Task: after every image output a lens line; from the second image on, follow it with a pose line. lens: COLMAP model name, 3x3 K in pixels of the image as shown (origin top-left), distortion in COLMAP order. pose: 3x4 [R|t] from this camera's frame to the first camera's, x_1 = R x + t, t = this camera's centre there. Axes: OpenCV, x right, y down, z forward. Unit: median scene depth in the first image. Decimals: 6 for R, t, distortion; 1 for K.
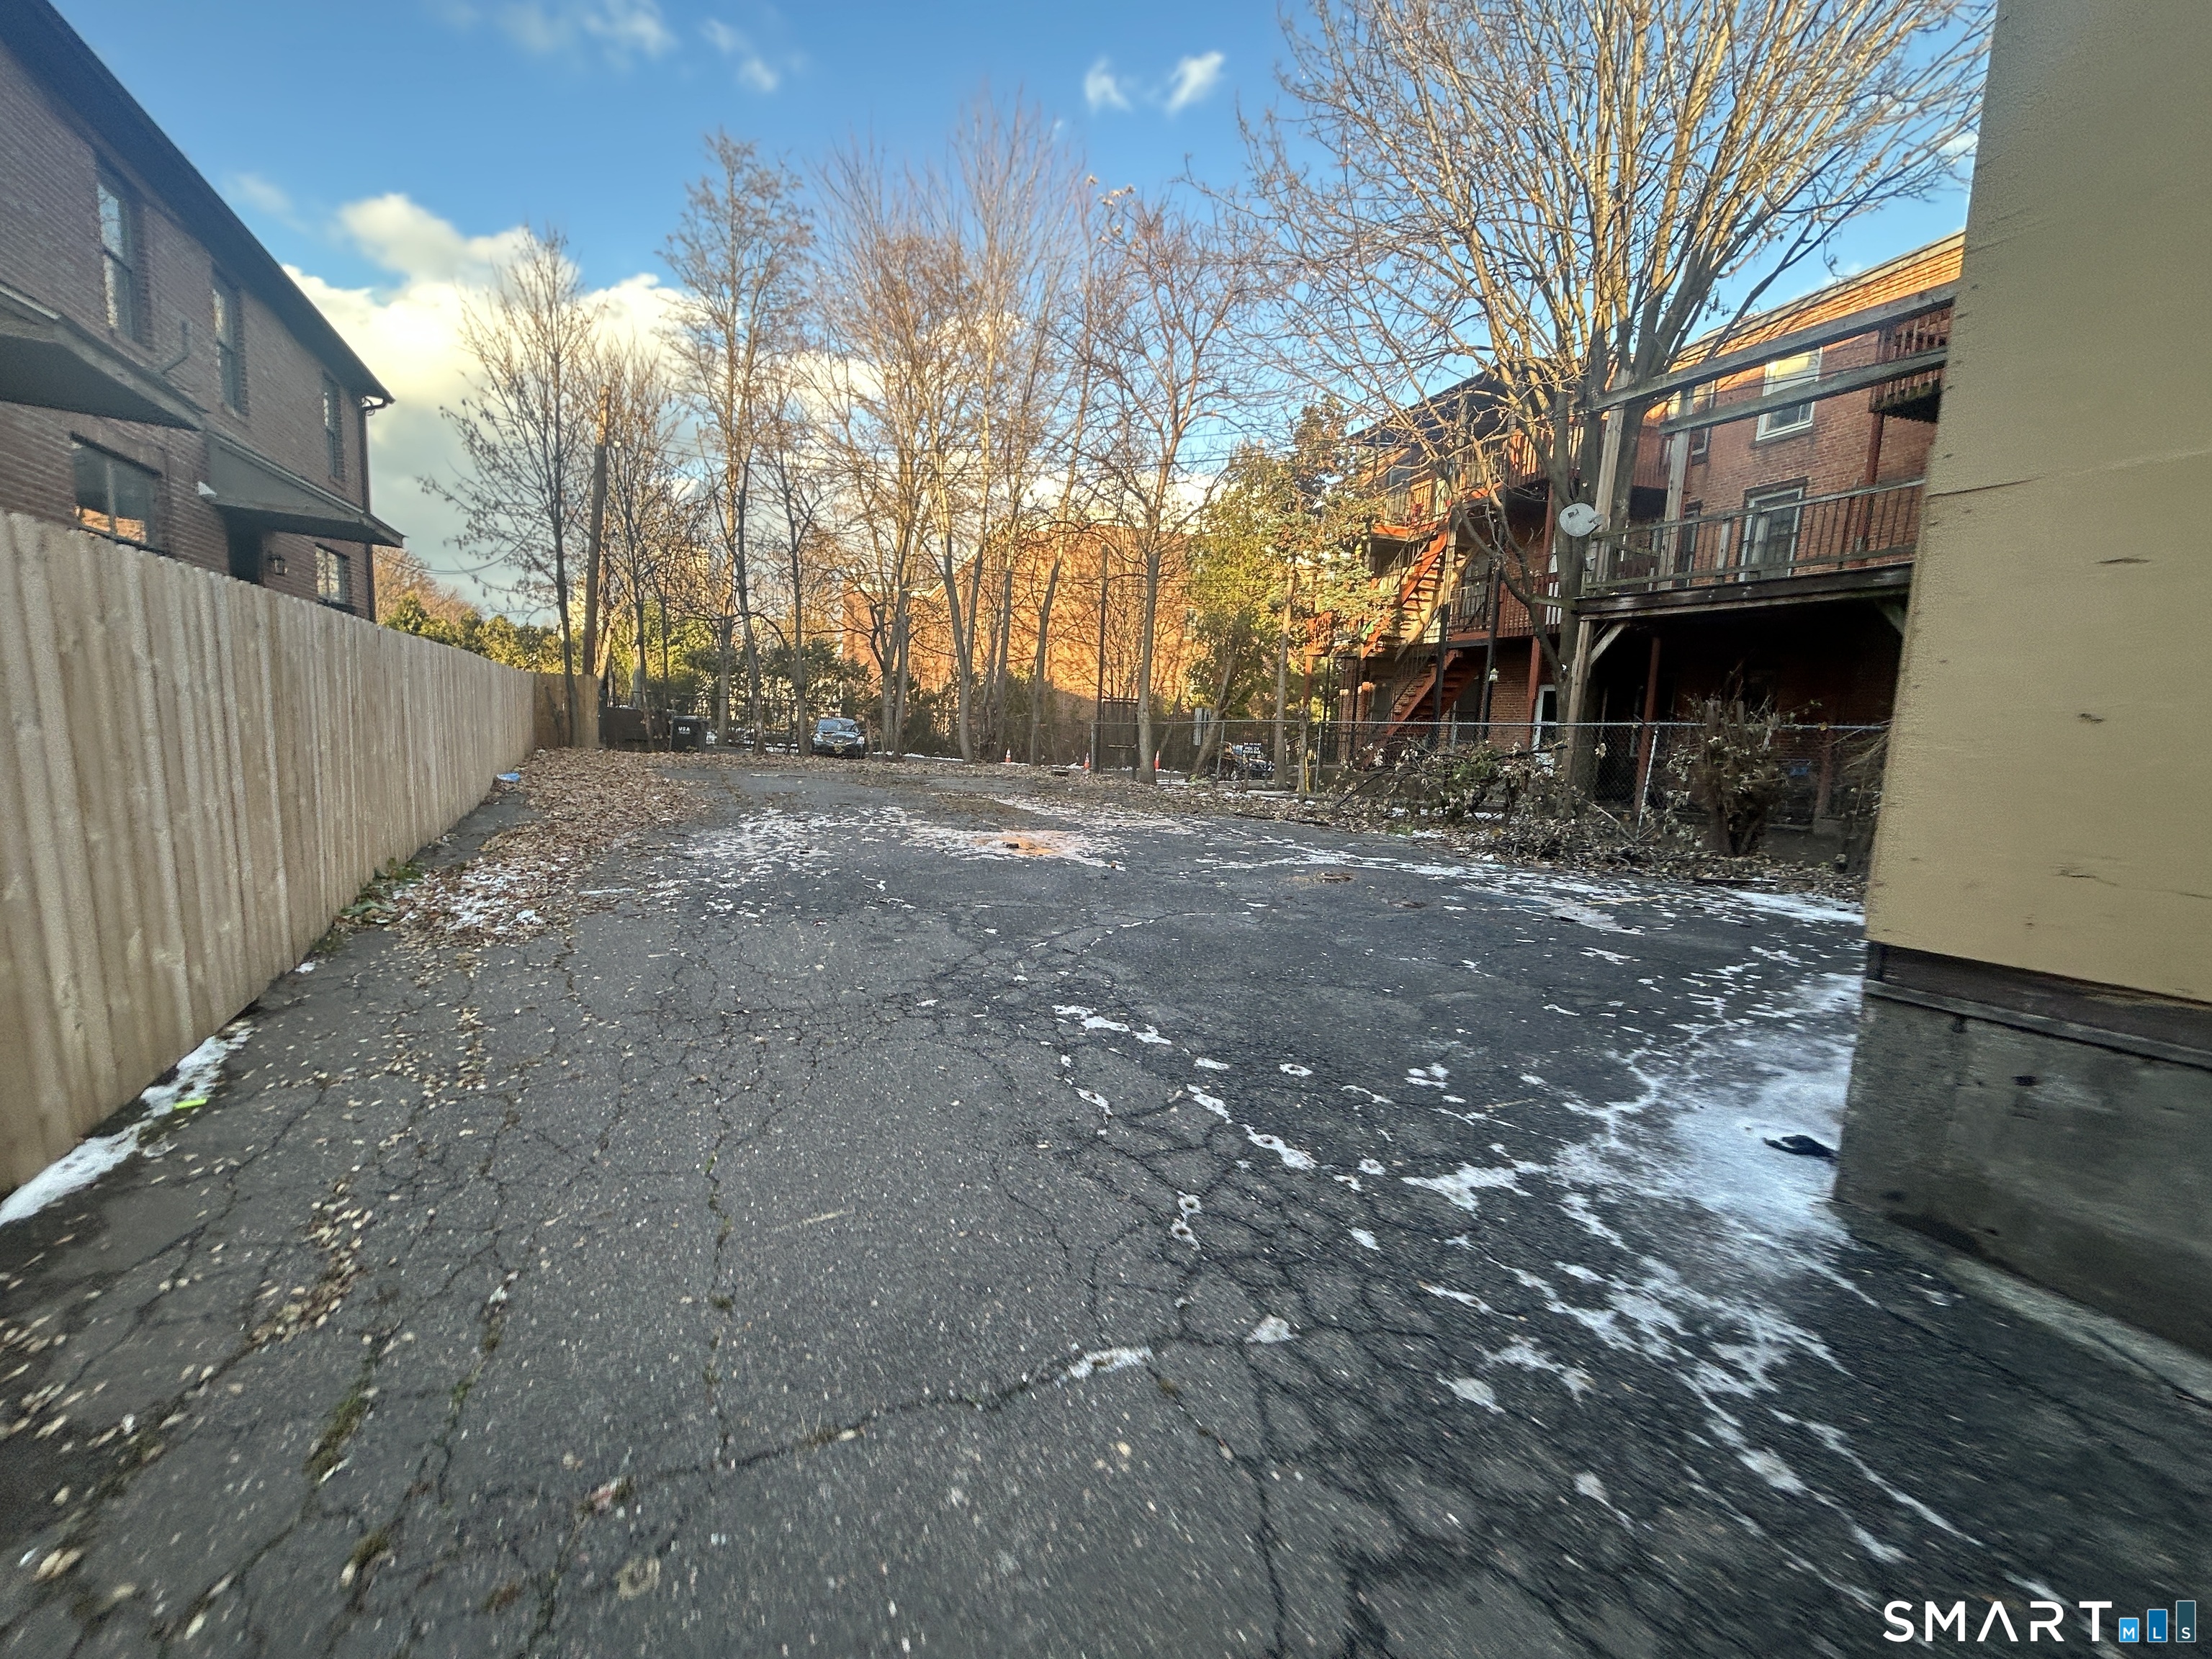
lens RADIAL K [[894.5, 0, 1098.1], [0, 894.5, 836.1], [0, 0, 1]] dist [-0.001838, 0.000222]
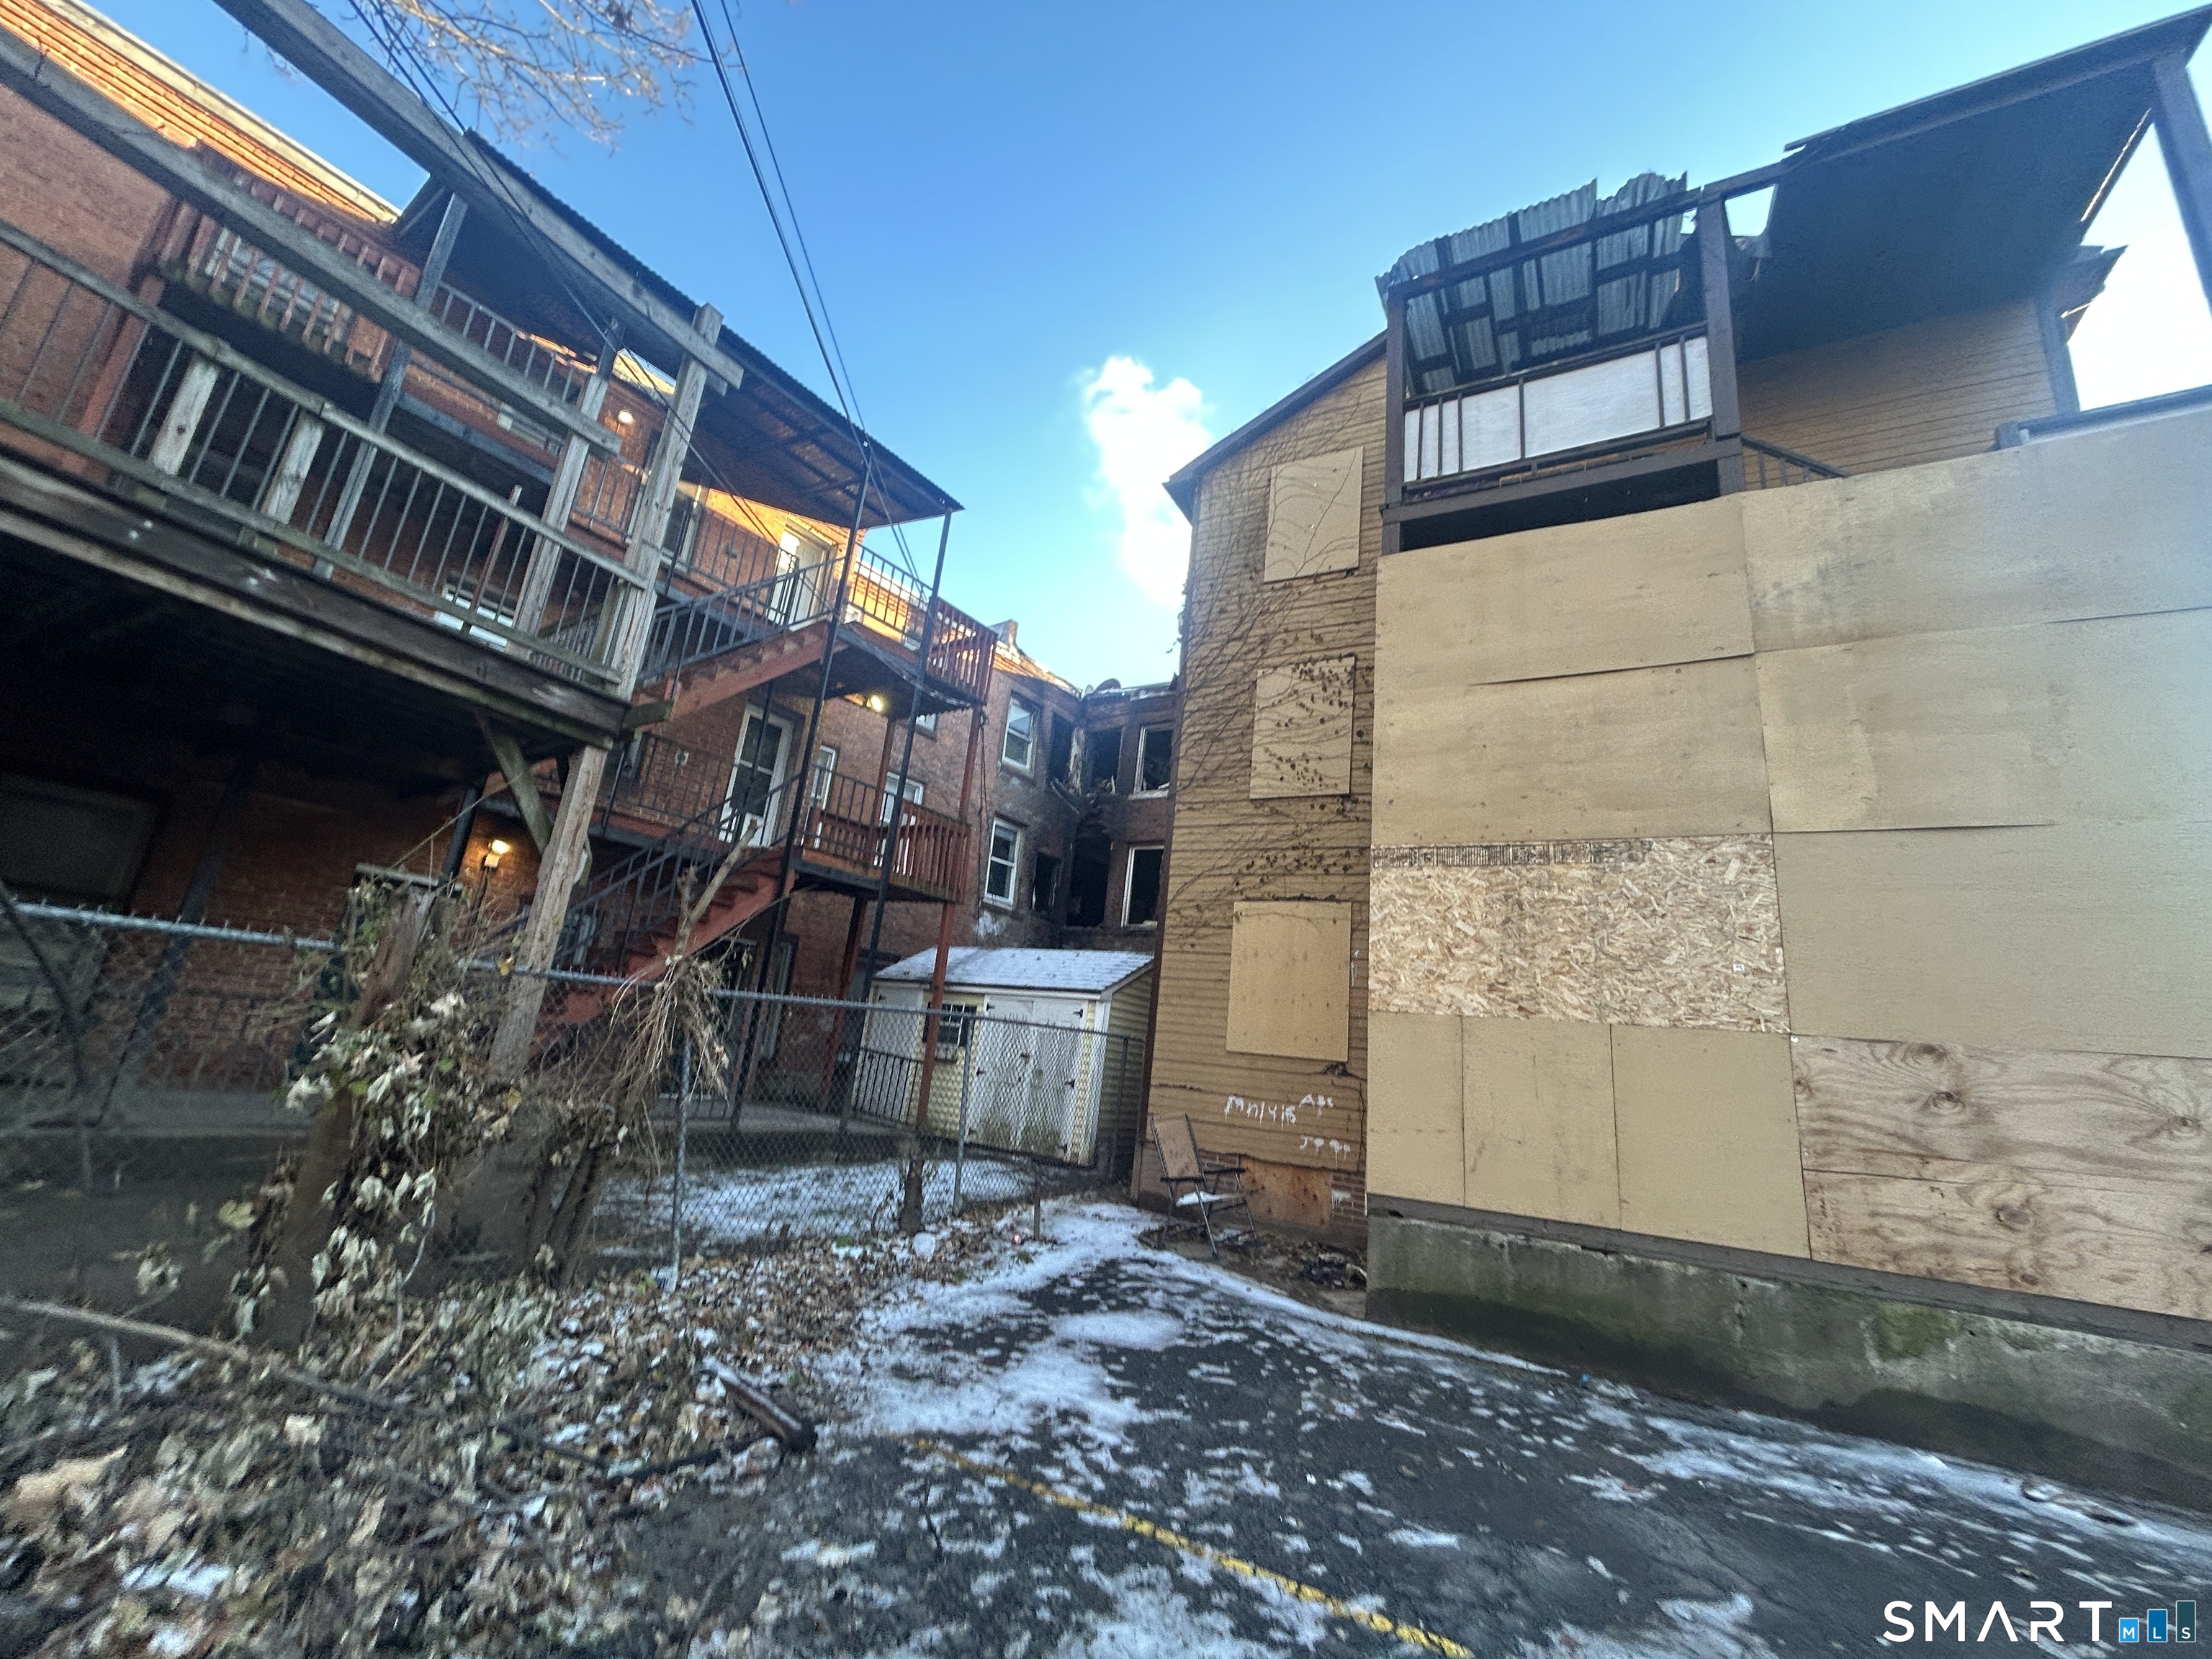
lens RADIAL K [[896.0, 0, 1101.5], [0, 896.0, 834.3], [0, 0, 1]] dist [-0.003410, -0.000087]
pose [[-0.565950, 0.095476, 0.818893, 0.575294], [-0.022476, 0.991116, -0.131089, -0.320668], [-0.824133, -0.092595, -0.558776, 2.364383]]
